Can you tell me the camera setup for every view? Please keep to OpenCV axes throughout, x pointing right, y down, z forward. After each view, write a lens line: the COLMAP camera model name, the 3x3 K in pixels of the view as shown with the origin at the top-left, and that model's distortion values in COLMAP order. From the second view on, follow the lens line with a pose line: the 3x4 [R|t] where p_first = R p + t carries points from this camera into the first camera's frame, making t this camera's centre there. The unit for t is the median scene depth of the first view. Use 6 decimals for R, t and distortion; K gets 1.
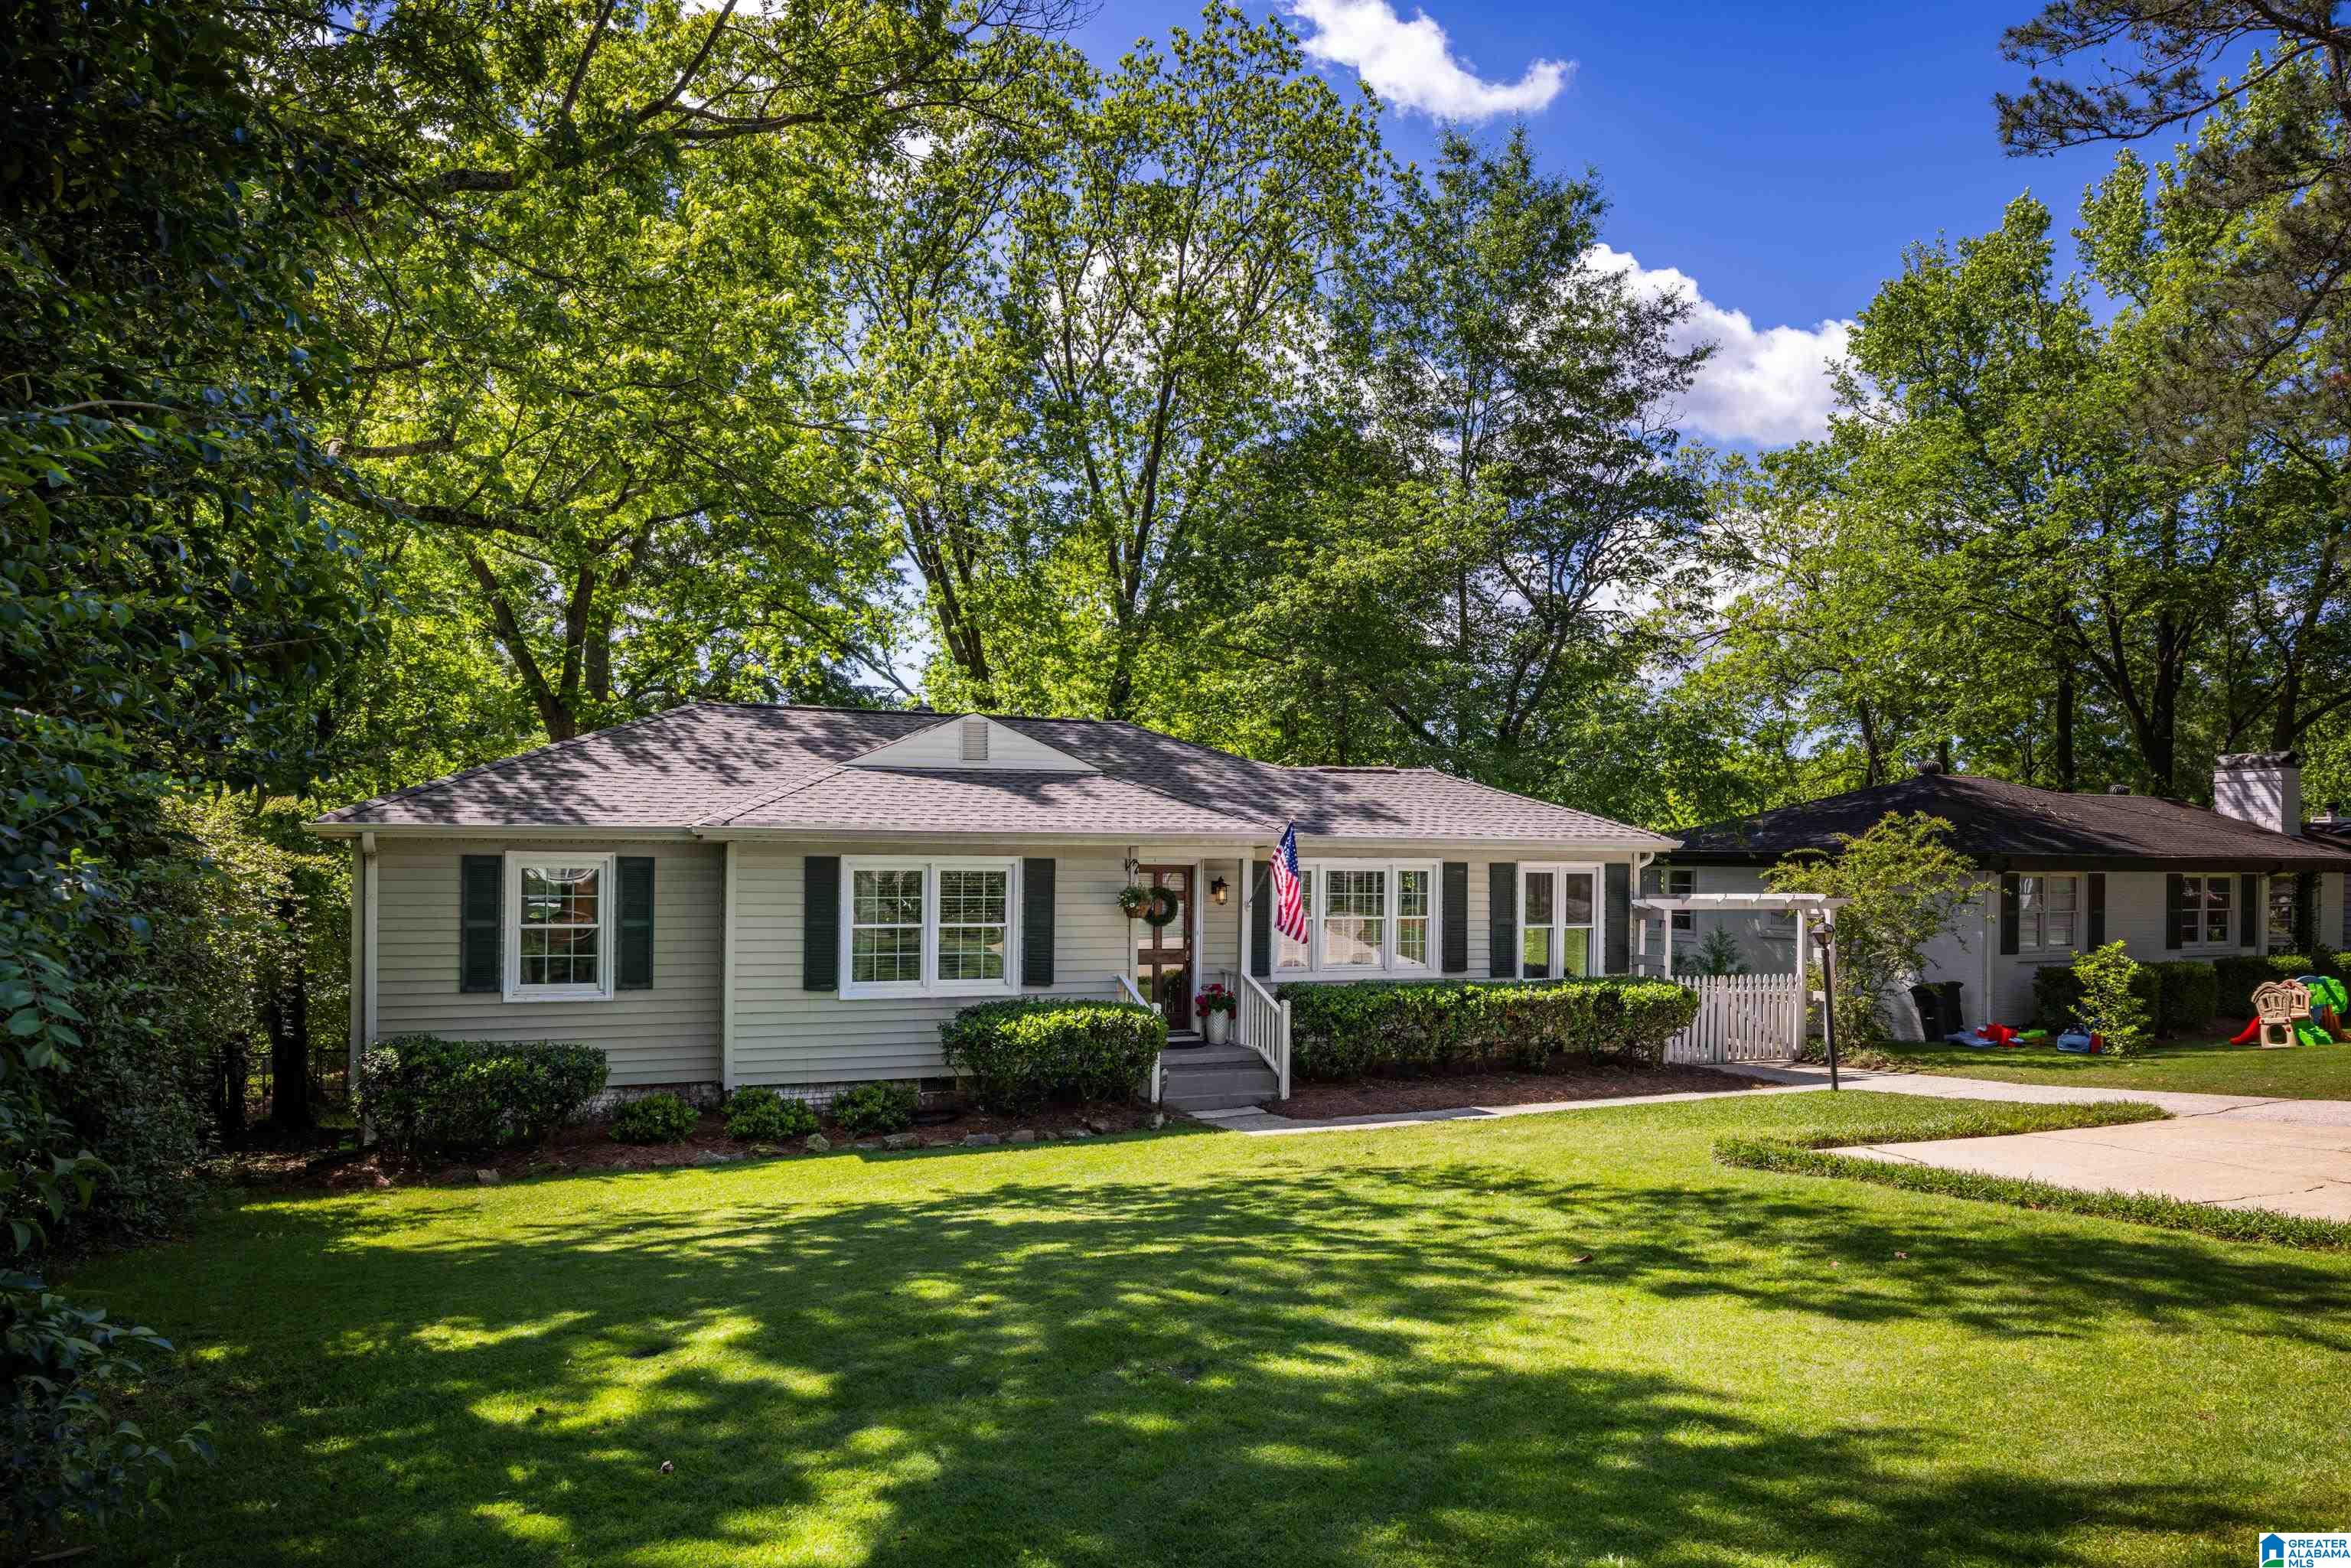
lens RADIAL K [[1626.6, 0, 1175.2], [0, 1626.6, 919.6], [0, 0, 1]] dist [-0.003174, 0.000894]
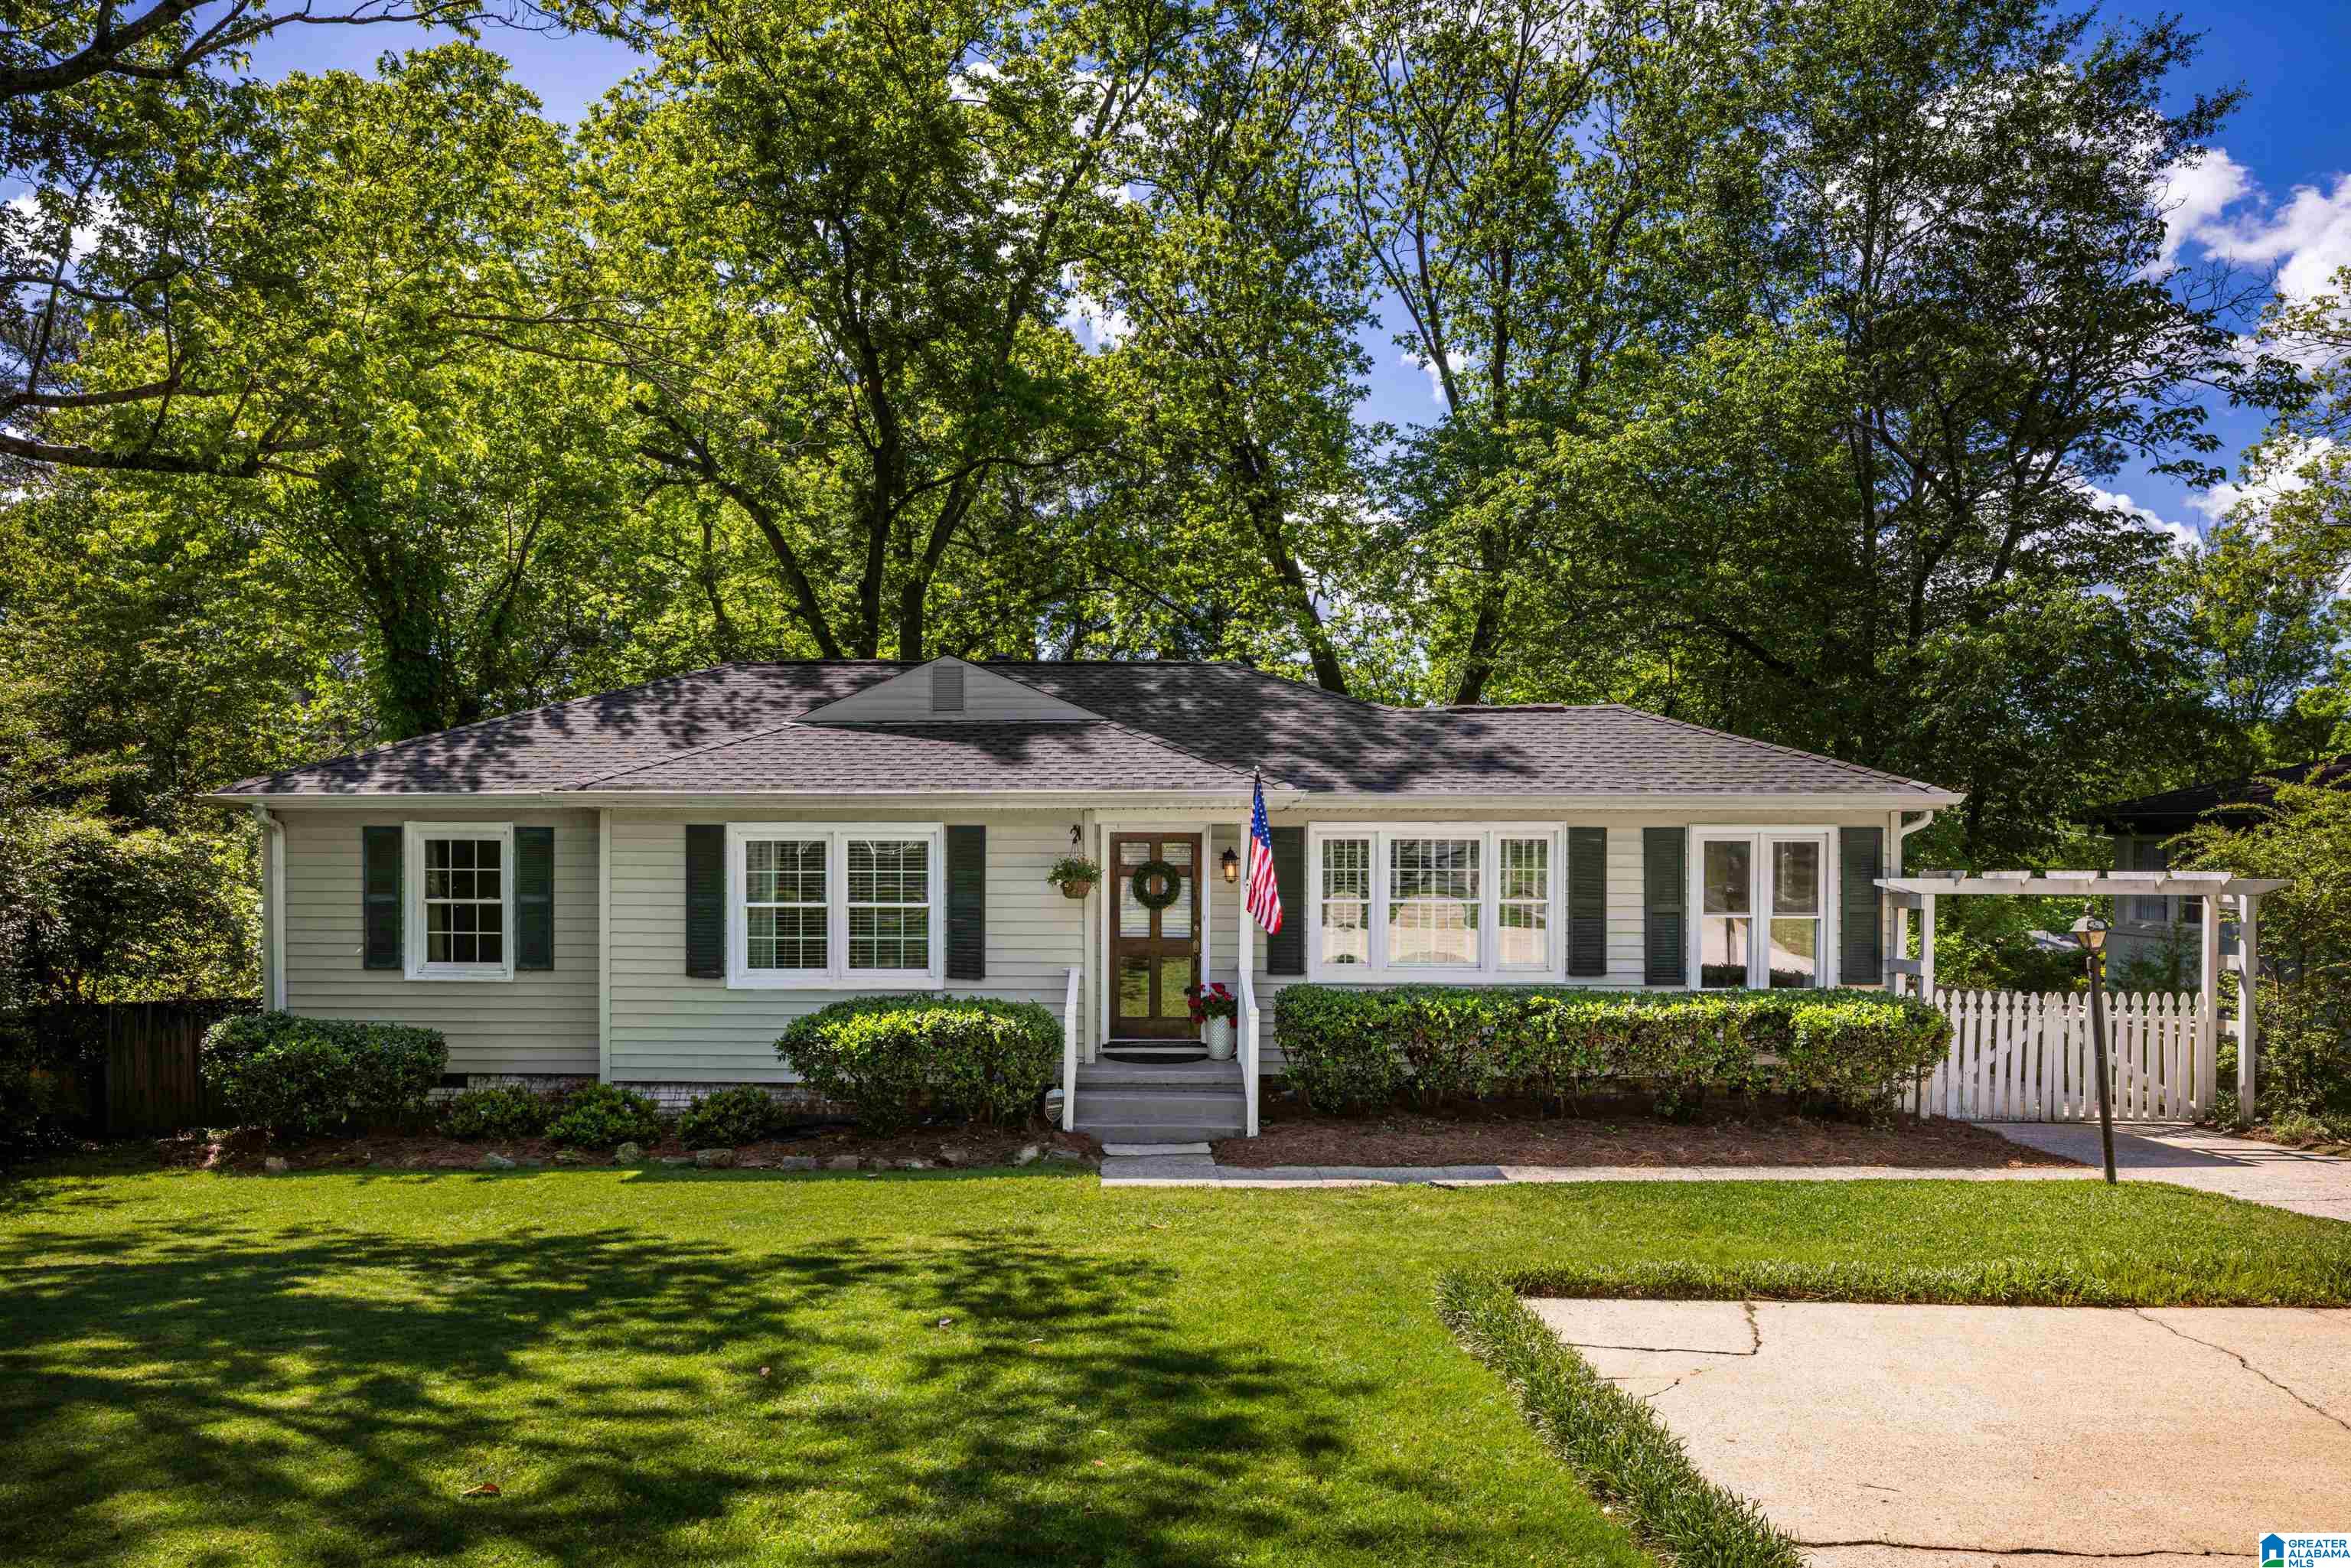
lens RADIAL K [[1651.8, 0, 1109.1], [0, 1651.8, 900.6], [0, 0, 1]] dist [-0.003519, -0.002297]
pose [[0.908606, 0.010608, -0.417520, 0.311776], [-0.009477, 0.999944, 0.004782, -0.003783], [0.417547, -0.000388, 0.908655, 0.247084]]
